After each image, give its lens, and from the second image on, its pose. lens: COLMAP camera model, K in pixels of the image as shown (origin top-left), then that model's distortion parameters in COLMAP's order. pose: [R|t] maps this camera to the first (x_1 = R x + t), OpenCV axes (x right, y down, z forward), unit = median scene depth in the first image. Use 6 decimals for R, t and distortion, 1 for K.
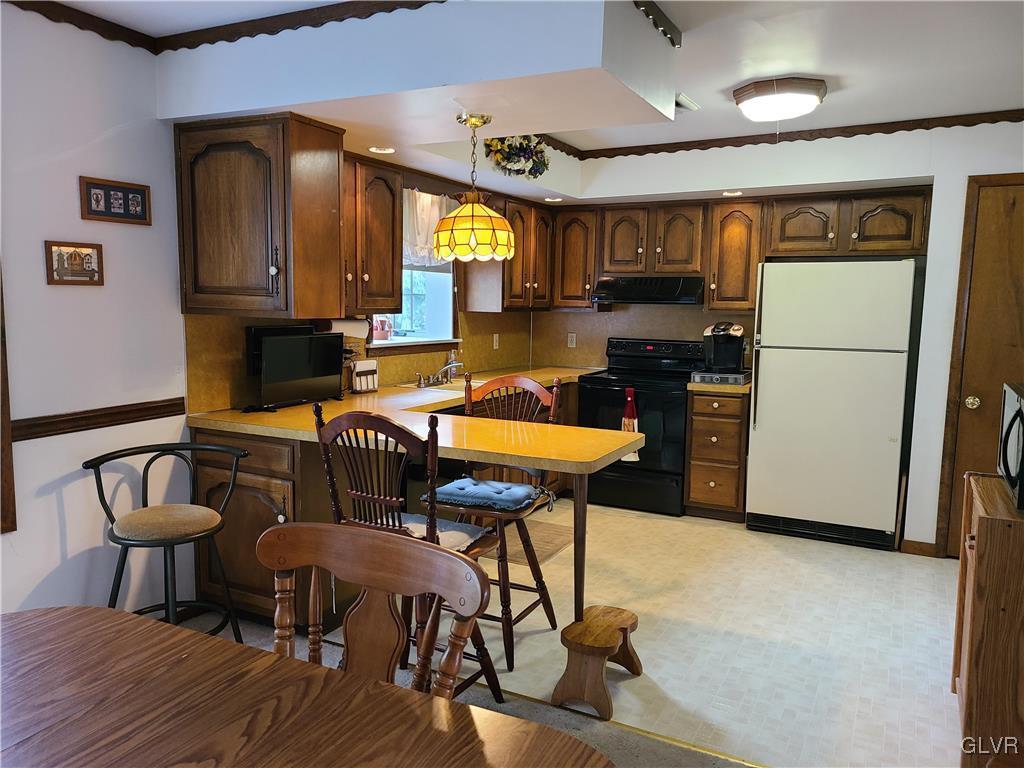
lens RADIAL K [[773.9, 0, 505.4], [0, 773.9, 388.1], [0, 0, 1]] dist [0.061242, -0.041154]
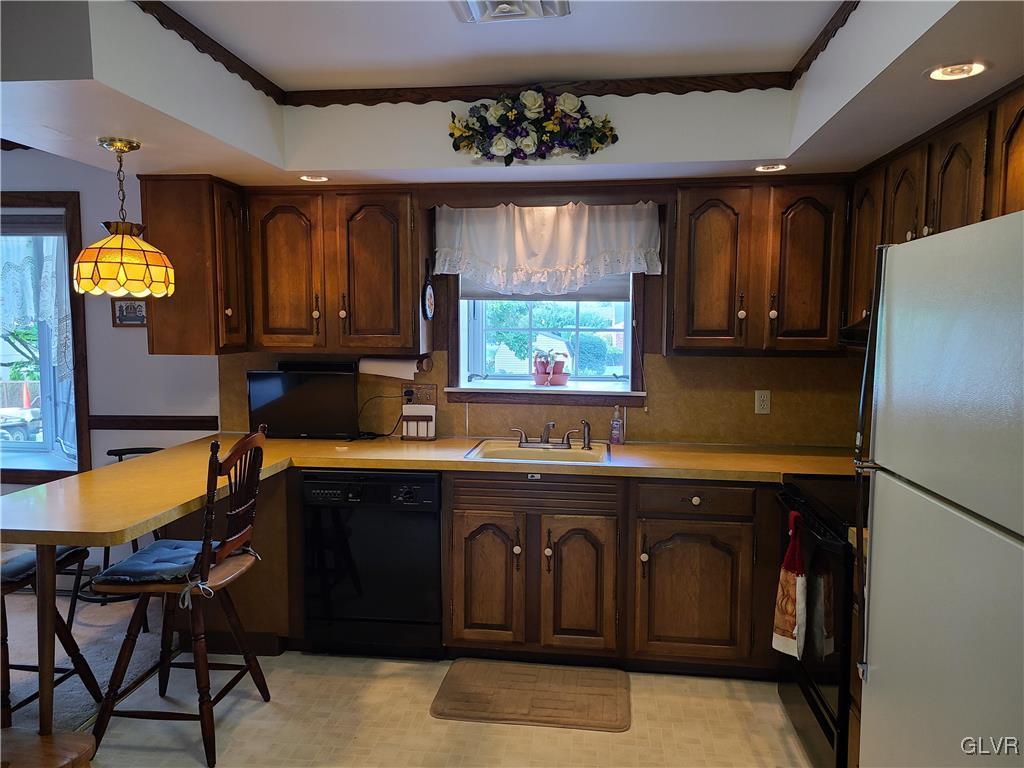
lens RADIAL K [[773.9, 0, 505.4], [0, 773.9, 388.1], [0, 0, 1]] dist [0.061242, -0.041154]
pose [[0.339686, 0.069001, -0.938004, 0.954060], [-0.106158, 0.993745, 0.034657, -0.132296], [0.934529, 0.087804, 0.344887, 1.070647]]
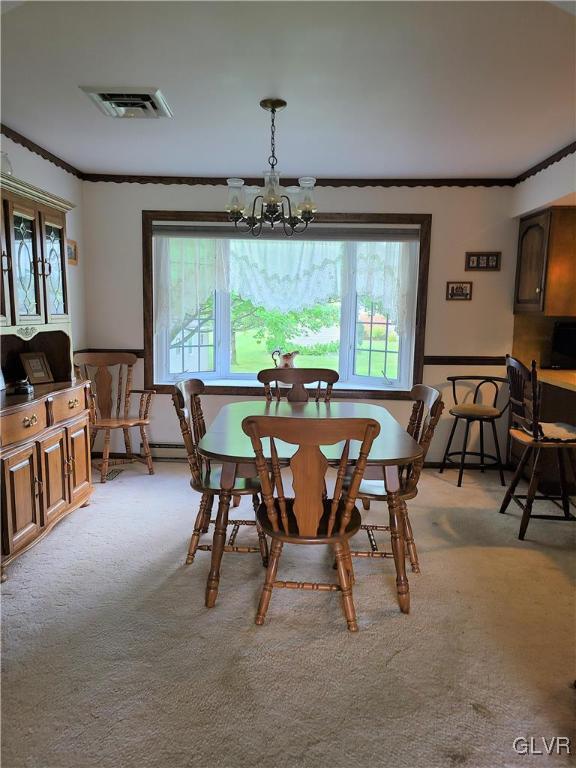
lens RADIAL K [[570.5, 0, 288.0], [0, 570.5, 384.0], [0, 0, 1]] dist [0.058677, -0.039582]
pose [[0.424677, 0.112716, -0.898301, 0.712403], [-0.113887, 0.990989, 0.070506, 0.044981], [0.898153, 0.072363, 0.433687, -0.138961]]
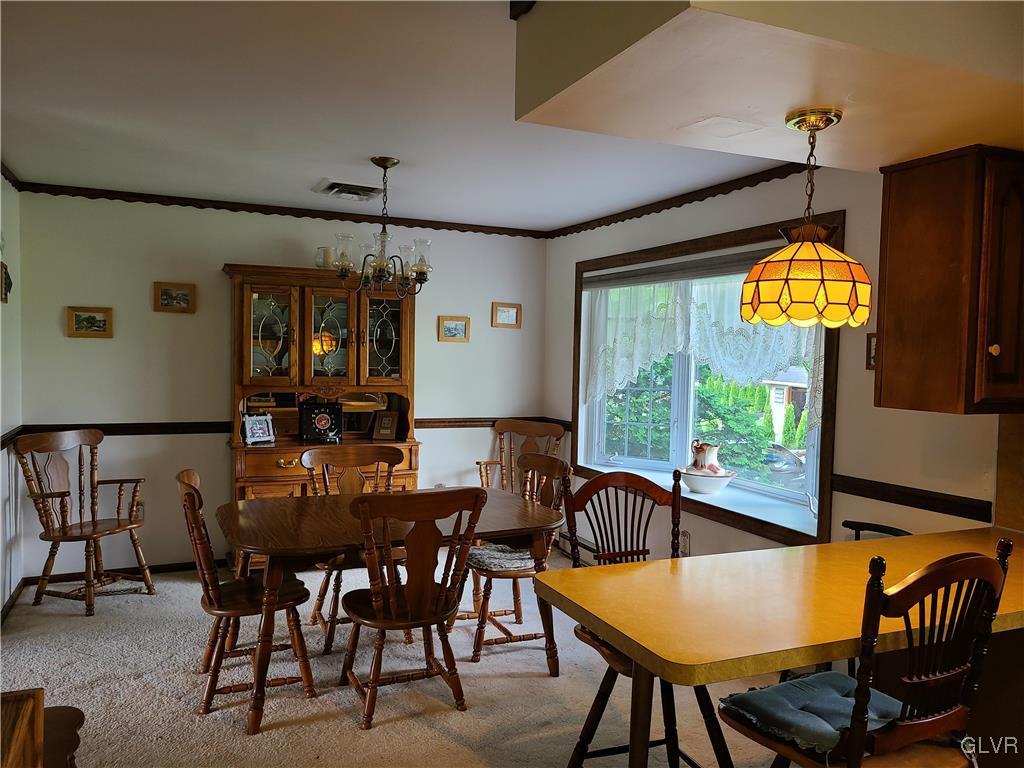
lens RADIAL K [[773.9, 0, 505.4], [0, 773.9, 388.1], [0, 0, 1]] dist [0.061242, -0.041154]
pose [[-0.628221, 0.007733, -0.777997, 0.620518], [-0.120502, 0.986918, 0.107113, -0.148534], [0.768647, 0.161040, -0.619070, 1.185817]]
